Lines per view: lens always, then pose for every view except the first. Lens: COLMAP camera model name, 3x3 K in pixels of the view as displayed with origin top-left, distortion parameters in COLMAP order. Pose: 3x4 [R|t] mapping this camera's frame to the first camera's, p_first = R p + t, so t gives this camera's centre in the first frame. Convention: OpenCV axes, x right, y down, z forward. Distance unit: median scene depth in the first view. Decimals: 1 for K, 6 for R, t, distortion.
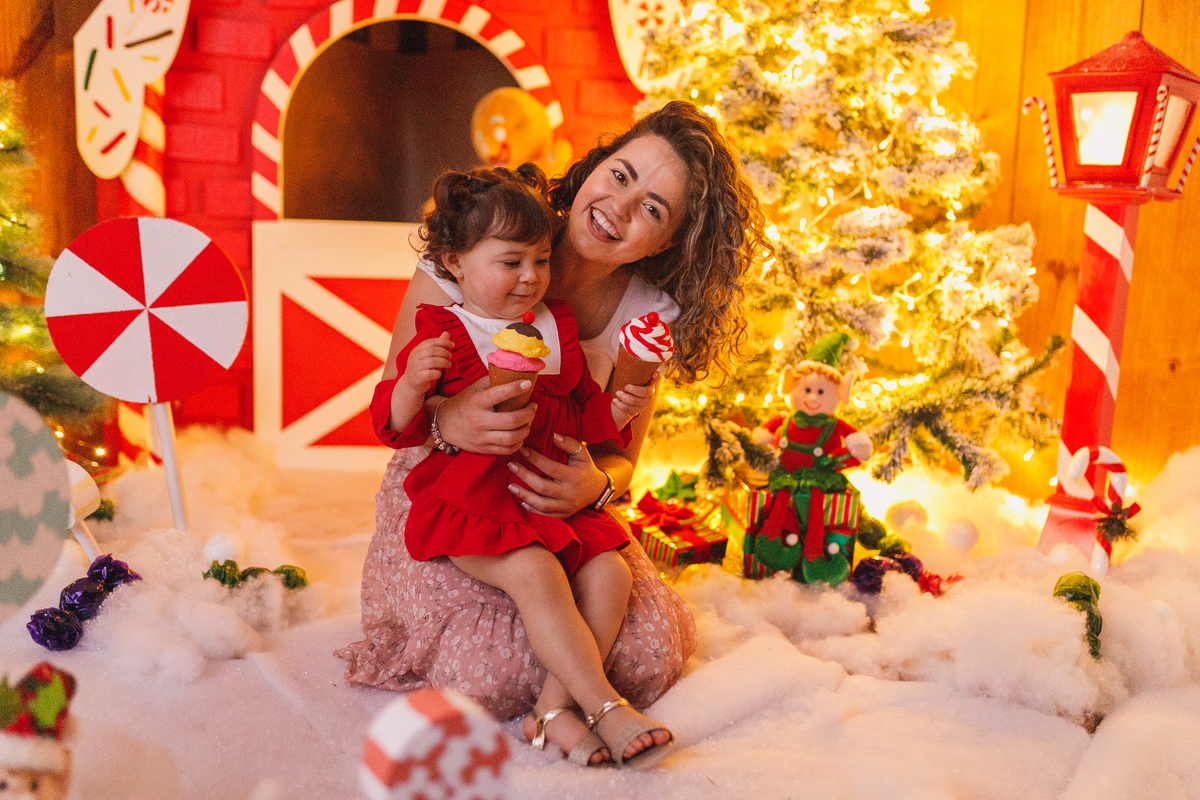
lens RADIAL K [[1159.3, 0, 607.2], [0, 1159.3, 392.9], [0, 0, 1]] dist [-0.013795, 0.000000]
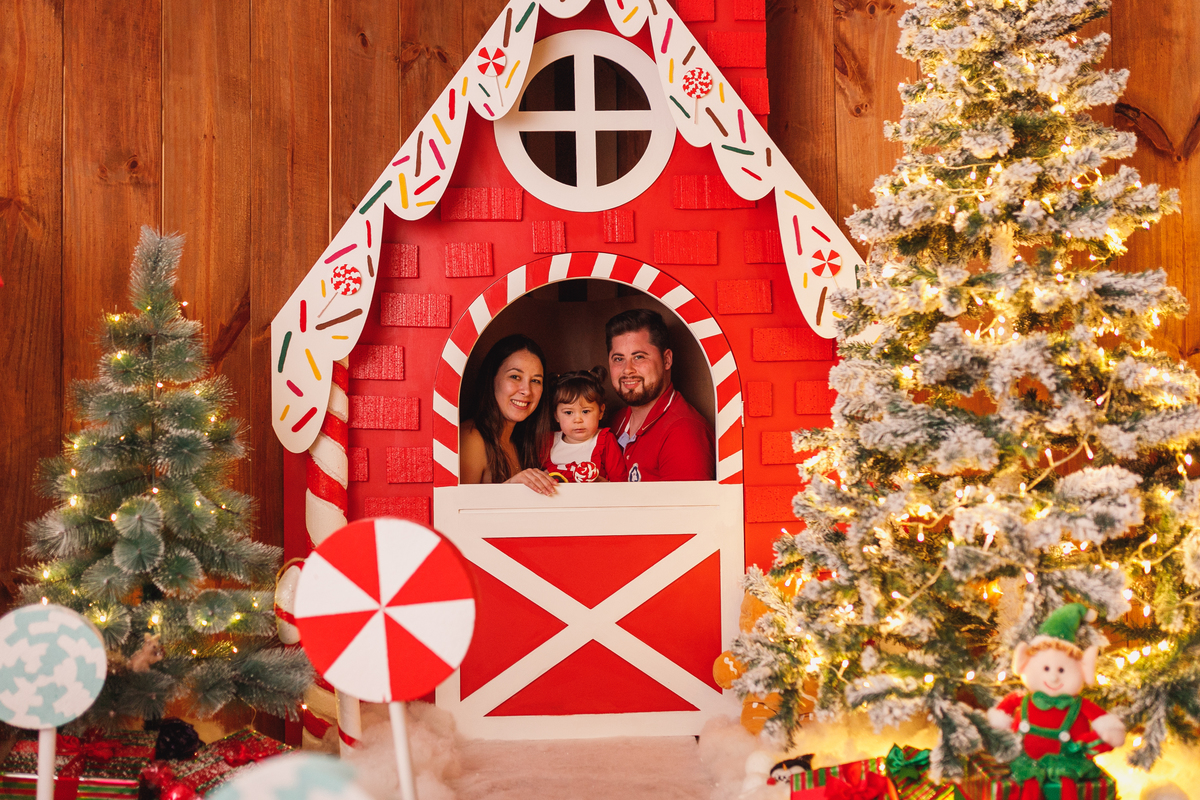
lens RADIAL K [[1256.0, 0, 560.9], [0, 1256.0, 394.1], [0, 0, 1]] dist [-0.008089, 0.000000]
pose [[0.990638, -0.047792, -0.127873, -0.072203], [0.026675, 0.986426, -0.162025, -0.064089], [0.133881, 0.157098, 0.978466, -0.079106]]
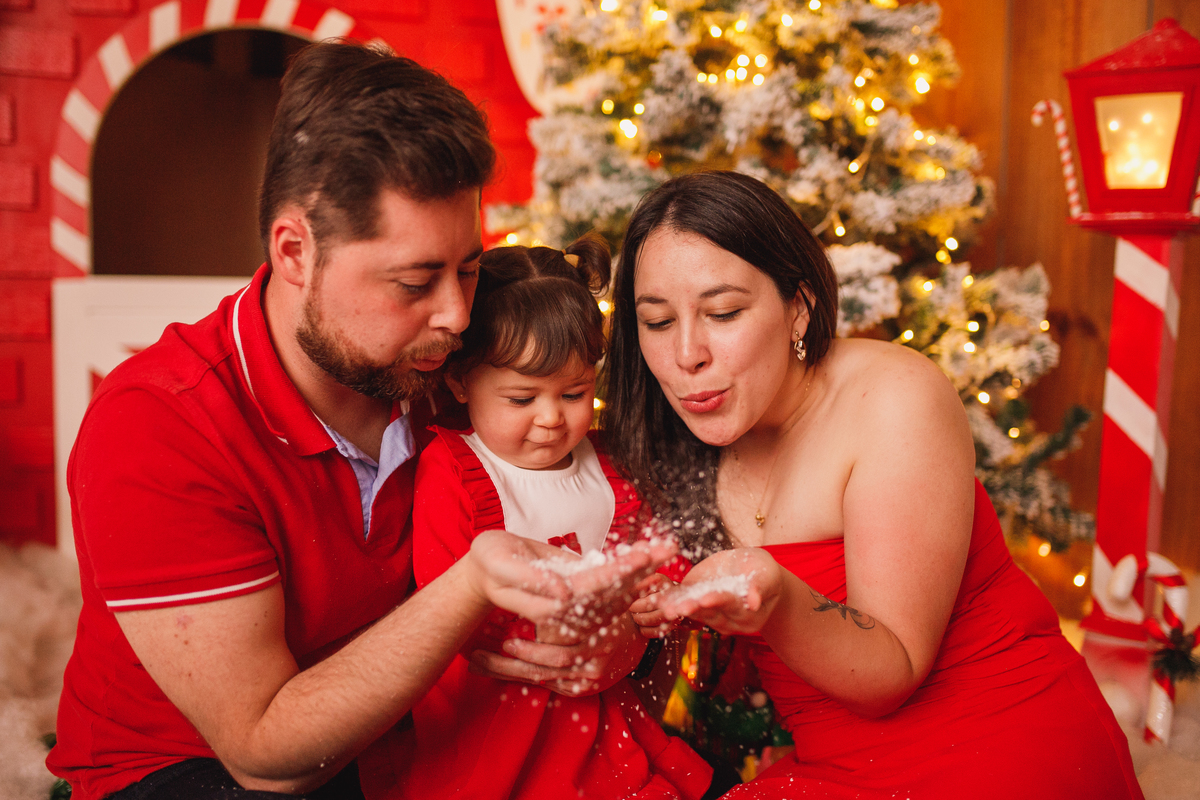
lens RADIAL K [[1159.3, 0, 611.7], [0, 1159.3, 396.4], [0, 0, 1]] dist [-0.013795, 0.000000]
pose [[0.996901, -0.022774, 0.075291, 0.016194], [0.026195, 0.998654, -0.044775, -0.031843], [-0.074170, 0.046608, 0.996156, 0.255441]]
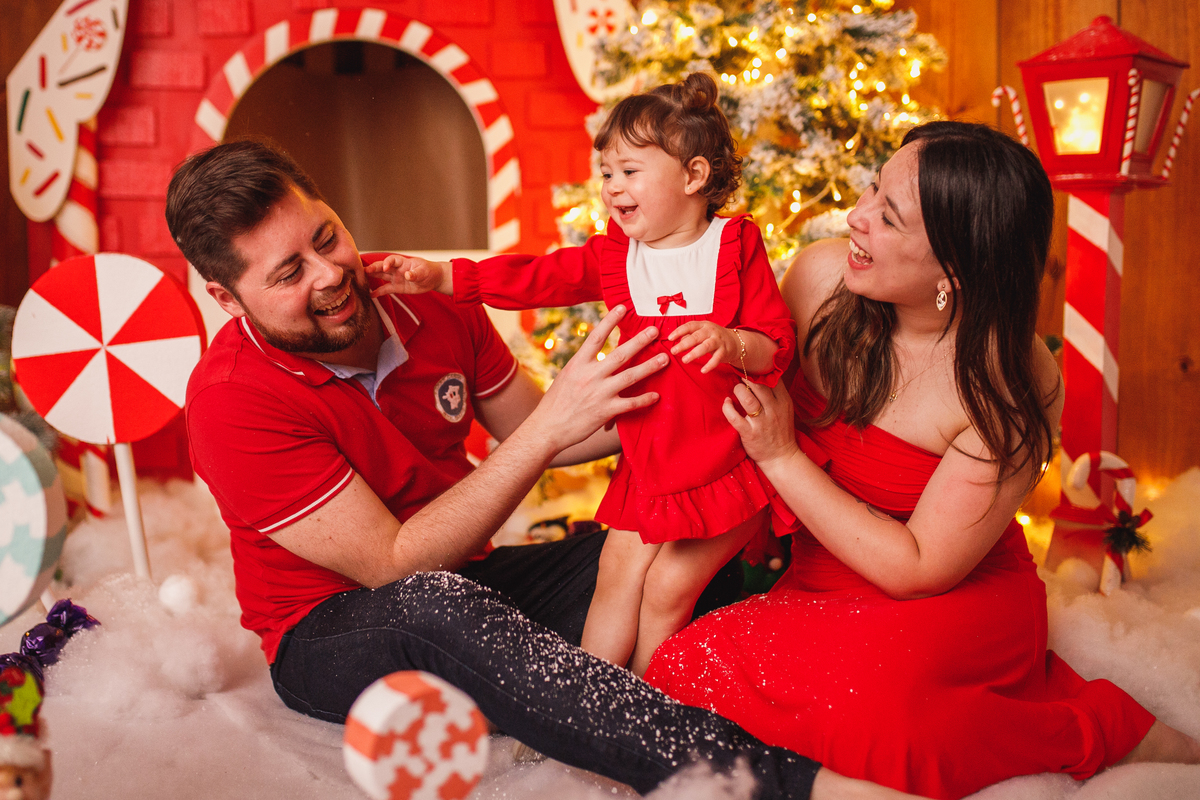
lens RADIAL K [[1344.7, 0, 515.4], [0, 1344.7, 334.6], [0, 0, 1]] dist [-0.047704, 0.000000]
pose [[0.998052, -0.044994, -0.043228, 0.004803], [0.041192, 0.995516, -0.085148, 0.023896], [0.046866, 0.083201, 0.995430, -0.095191]]
